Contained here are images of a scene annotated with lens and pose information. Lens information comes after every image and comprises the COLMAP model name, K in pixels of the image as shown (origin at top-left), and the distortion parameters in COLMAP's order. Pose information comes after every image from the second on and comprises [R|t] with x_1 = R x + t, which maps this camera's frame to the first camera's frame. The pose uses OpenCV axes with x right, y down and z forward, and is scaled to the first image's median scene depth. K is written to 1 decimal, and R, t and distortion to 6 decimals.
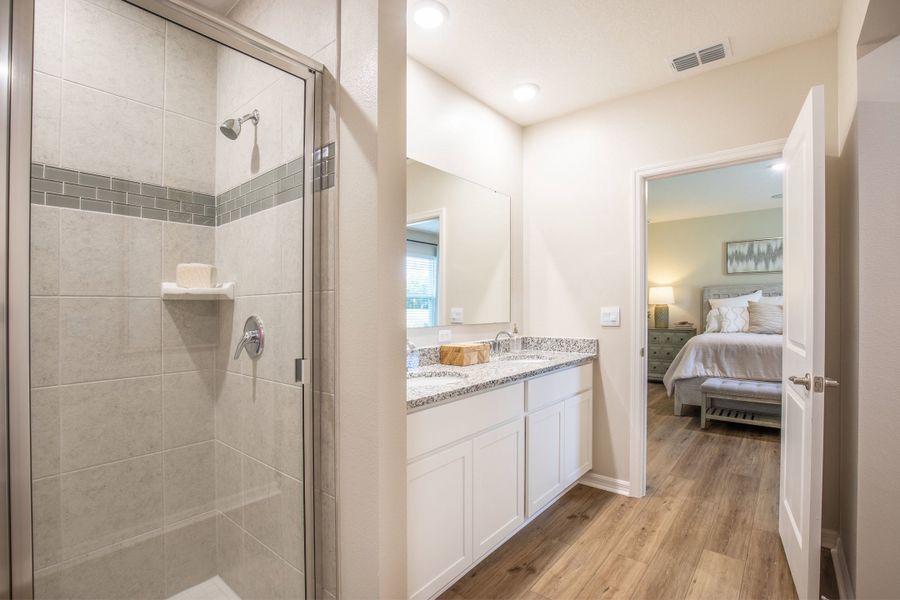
lens RADIAL K [[414.6, 0, 454.4], [0, 414.6, 303.7], [0, 0, 1]] dist [-0.029612, 0.000239]
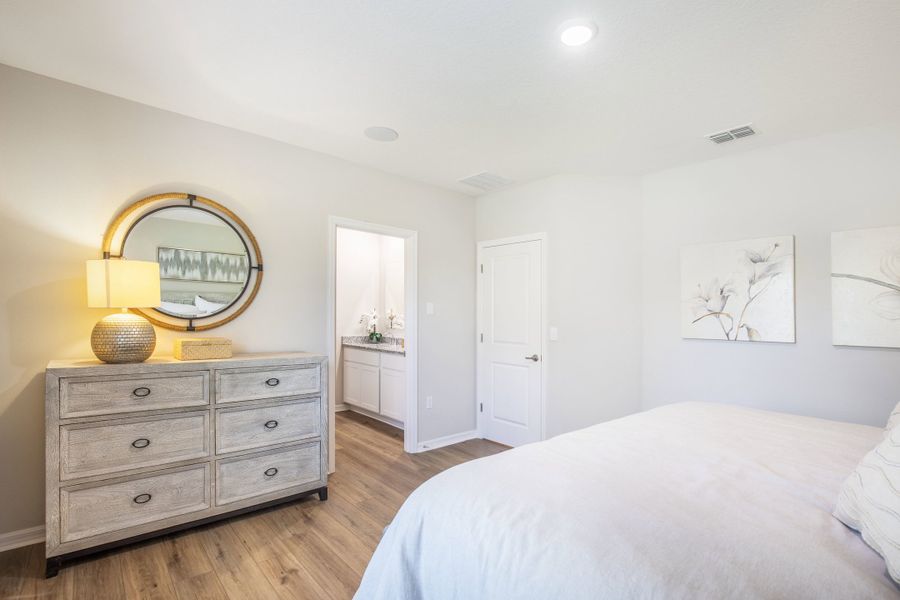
lens RADIAL K [[414.6, 0, 454.4], [0, 414.6, 303.7], [0, 0, 1]] dist [-0.029612, 0.000239]
pose [[-0.148527, -0.022716, -0.988647, 2.334110], [-0.002177, 0.999741, -0.022644, -0.036670], [0.988906, -0.001211, -0.148539, 1.693408]]
